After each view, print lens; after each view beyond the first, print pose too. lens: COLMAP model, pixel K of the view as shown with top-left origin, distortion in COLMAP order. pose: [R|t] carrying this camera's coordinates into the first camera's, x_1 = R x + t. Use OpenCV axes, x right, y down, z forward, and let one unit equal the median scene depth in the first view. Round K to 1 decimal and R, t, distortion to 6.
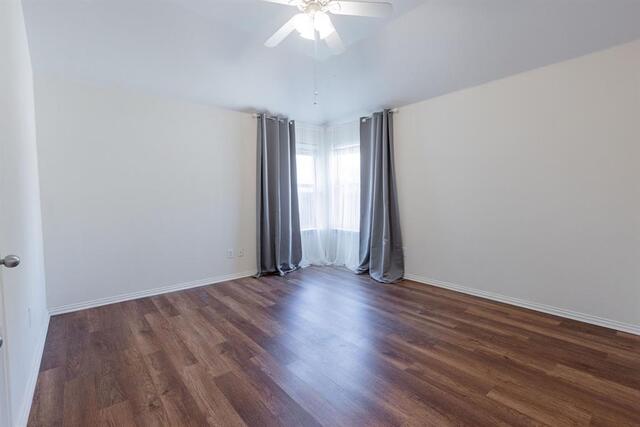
lens RADIAL K [[285.1, 0, 319.4], [0, 285.1, 209.7], [0, 0, 1]] dist [0.000398, -0.000320]
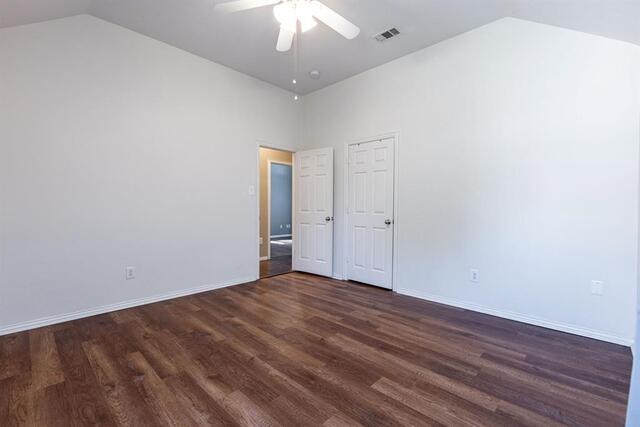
lens RADIAL K [[285.1, 0, 319.4], [0, 285.1, 209.7], [0, 0, 1]] dist [0.000398, -0.000320]
pose [[-0.994461, 0.007040, -0.104866, 0.009143], [0.001374, 0.998539, 0.054010, -0.067077], [0.105093, 0.053566, -0.993019, 1.968470]]
